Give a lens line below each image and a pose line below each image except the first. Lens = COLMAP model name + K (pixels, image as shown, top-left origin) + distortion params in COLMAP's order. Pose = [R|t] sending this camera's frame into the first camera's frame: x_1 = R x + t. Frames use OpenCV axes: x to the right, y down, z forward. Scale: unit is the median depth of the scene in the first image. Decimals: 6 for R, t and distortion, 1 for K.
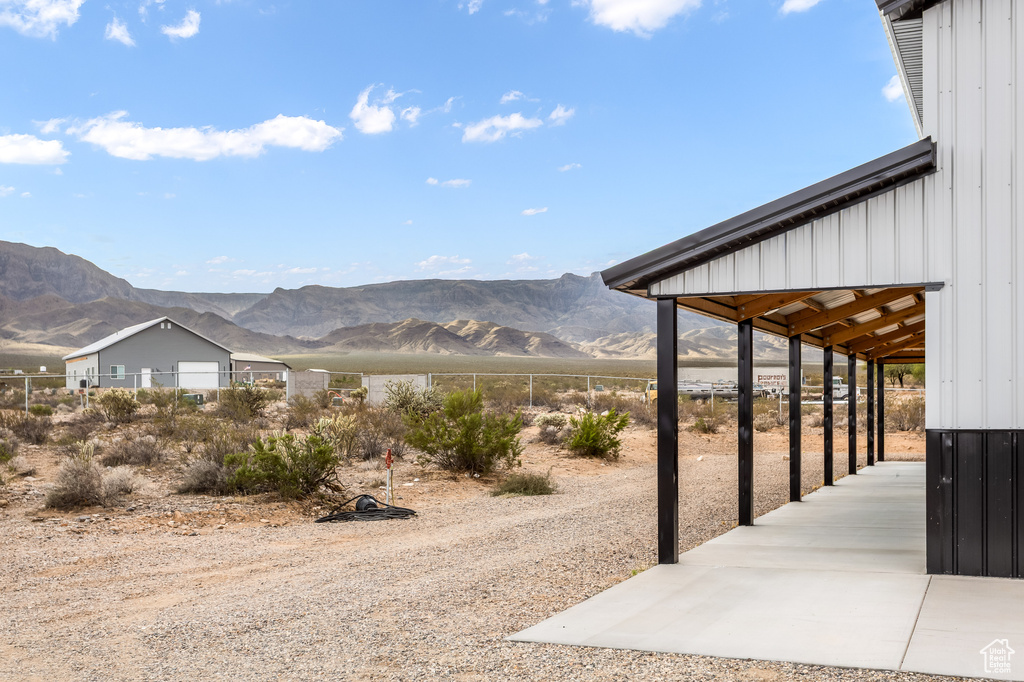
lens RADIAL K [[1144.1, 0, 513.5], [0, 1144.1, 413.5], [0, 0, 1]] dist [0.008907, -0.007421]
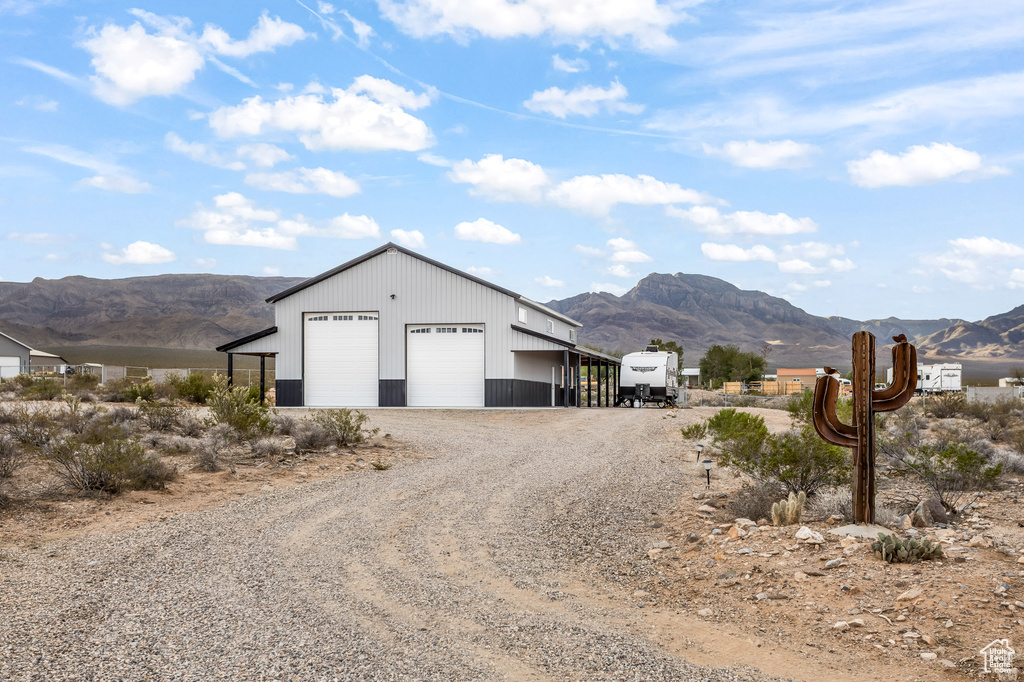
lens RADIAL K [[1144.1, 0, 513.5], [0, 1144.1, 413.5], [0, 0, 1]] dist [0.008907, -0.007421]
pose [[0.981240, 0.006352, 0.192685, 0.389339], [-0.006640, 0.999978, 0.000849, 0.146528], [-0.192675, -0.002113, 0.981260, -4.118501]]
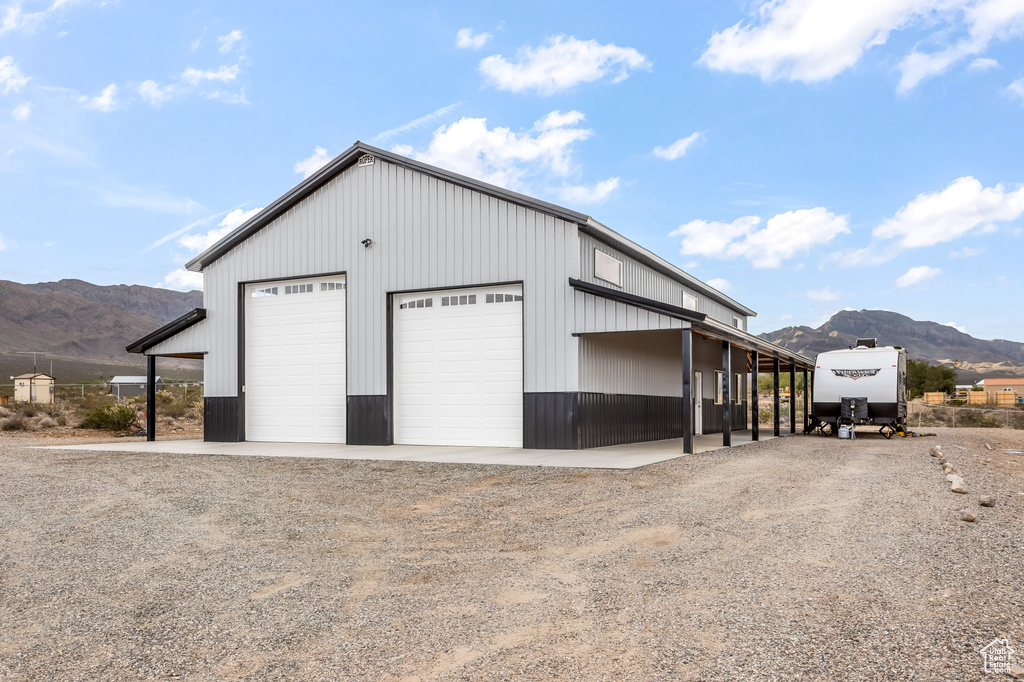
lens RADIAL K [[798.7, 0, 508.9], [0, 798.7, 398.8], [0, 0, 1]] dist [0.004092, 0.001936]
pose [[0.996727, 0.004110, -0.080740, 1.290480], [-0.005686, 0.999797, -0.019304, 0.053383], [0.080644, 0.019700, 0.996548, -1.087672]]
